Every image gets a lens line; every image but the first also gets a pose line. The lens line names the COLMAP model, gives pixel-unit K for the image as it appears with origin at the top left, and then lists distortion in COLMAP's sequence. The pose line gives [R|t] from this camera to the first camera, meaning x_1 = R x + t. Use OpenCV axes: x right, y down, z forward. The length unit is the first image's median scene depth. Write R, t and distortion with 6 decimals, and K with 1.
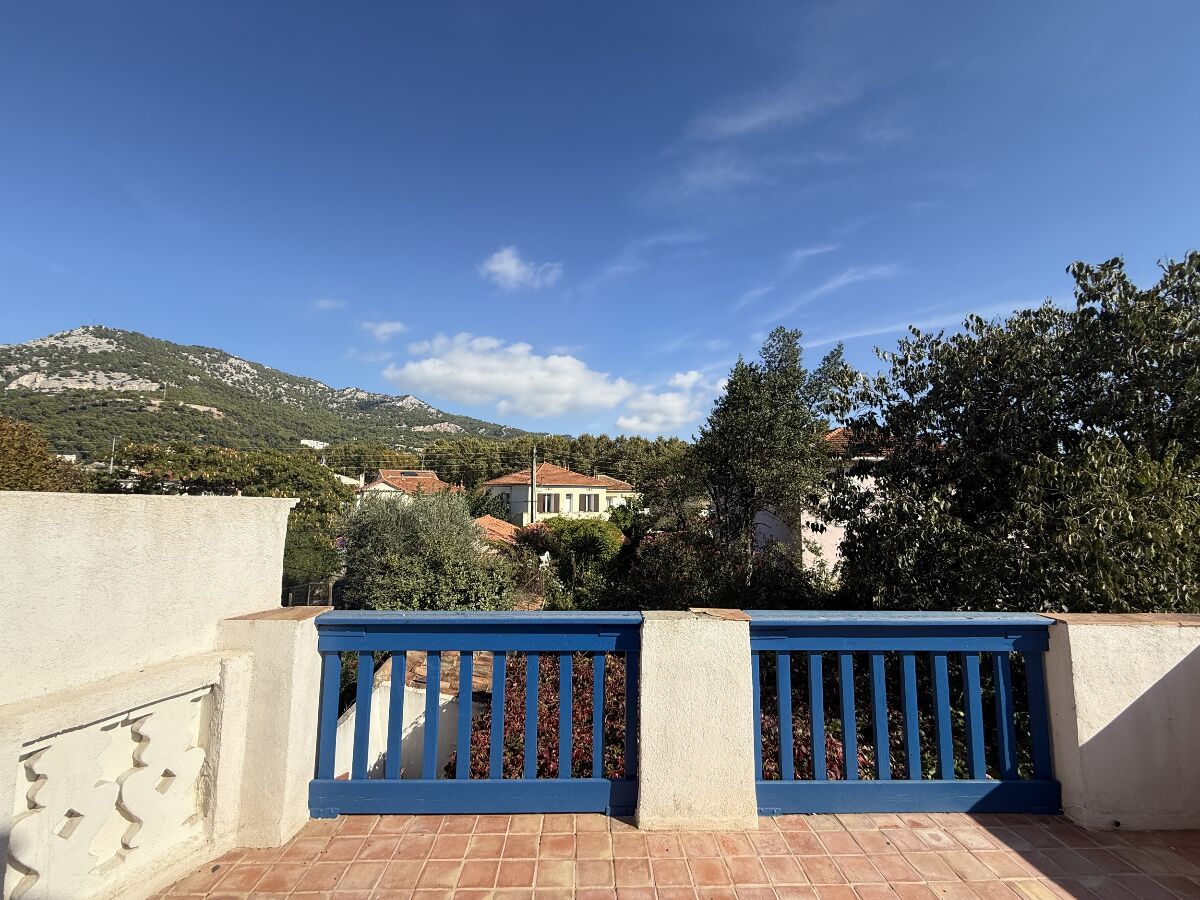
lens RADIAL K [[483.7, 0, 601.0], [0, 483.7, 454.9], [0, 0, 1]] dist [-0.001278, 0.000008]
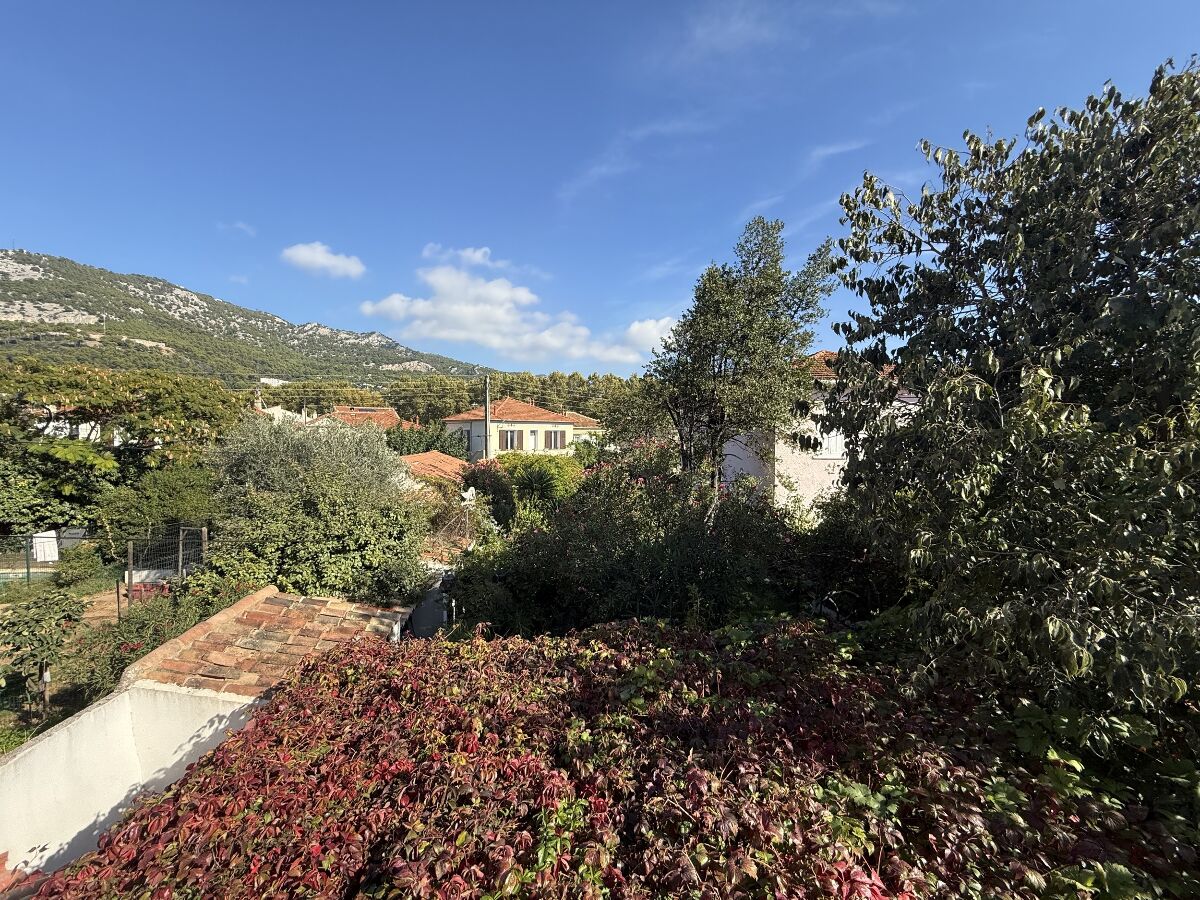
lens RADIAL K [[483.7, 0, 601.0], [0, 483.7, 454.9], [0, 0, 1]] dist [-0.001278, 0.000008]
pose [[0.998655, -0.003856, 0.051703, 0.041601], [-0.002538, 0.992399, 0.123034, 0.028028], [-0.051785, -0.122999, 0.991055, 0.115635]]
